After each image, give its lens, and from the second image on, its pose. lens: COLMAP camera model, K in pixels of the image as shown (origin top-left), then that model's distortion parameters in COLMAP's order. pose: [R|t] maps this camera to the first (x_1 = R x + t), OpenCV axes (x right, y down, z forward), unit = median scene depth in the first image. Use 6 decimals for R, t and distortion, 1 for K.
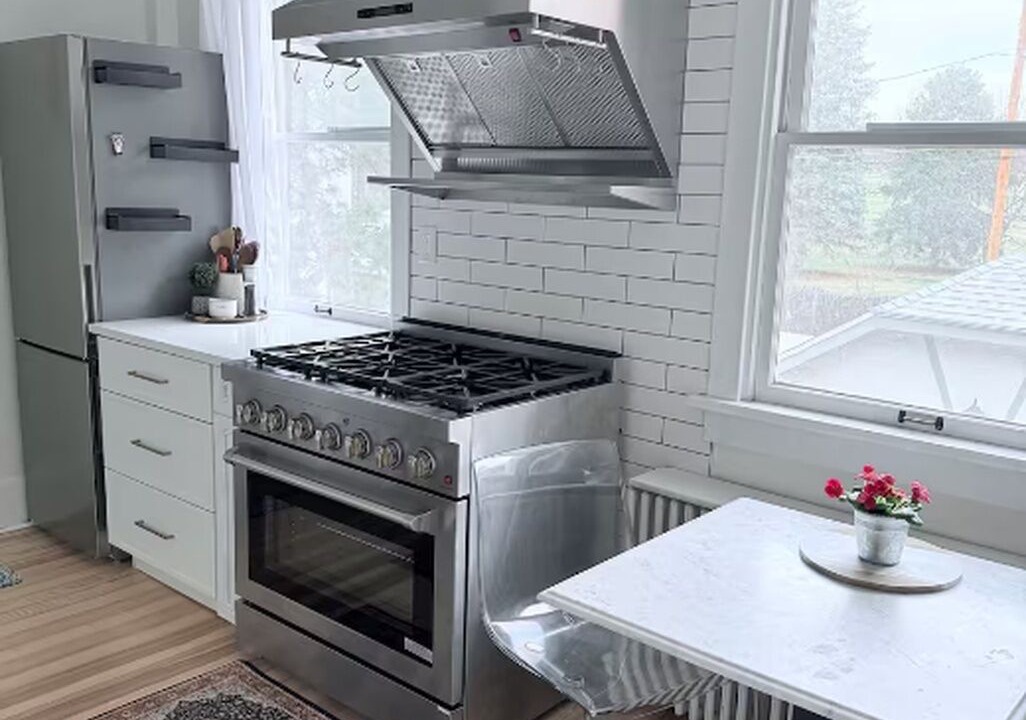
lens RADIAL K [[962.5, 0, 510.6], [0, 962.5, 365.6], [0, 0, 1]] dist [0.070939, 0.000000]
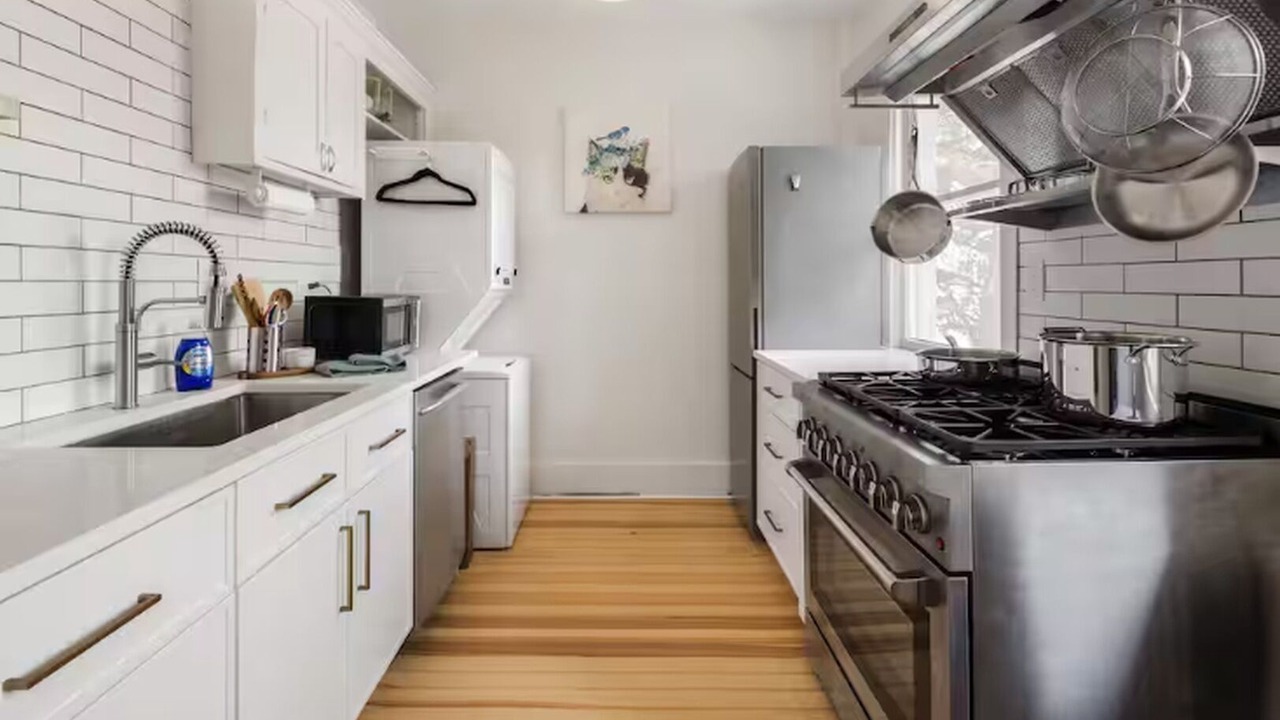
lens RADIAL K [[627.0, 0, 635.2], [0, 627.0, 281.2], [0, 0, 1]] dist [0.003260, 0.001363]
pose [[0.670809, -0.033655, -0.740866, 0.123746], [-0.115565, 0.982023, -0.149247, 0.013690], [0.732571, 0.185734, 0.654861, 0.364588]]
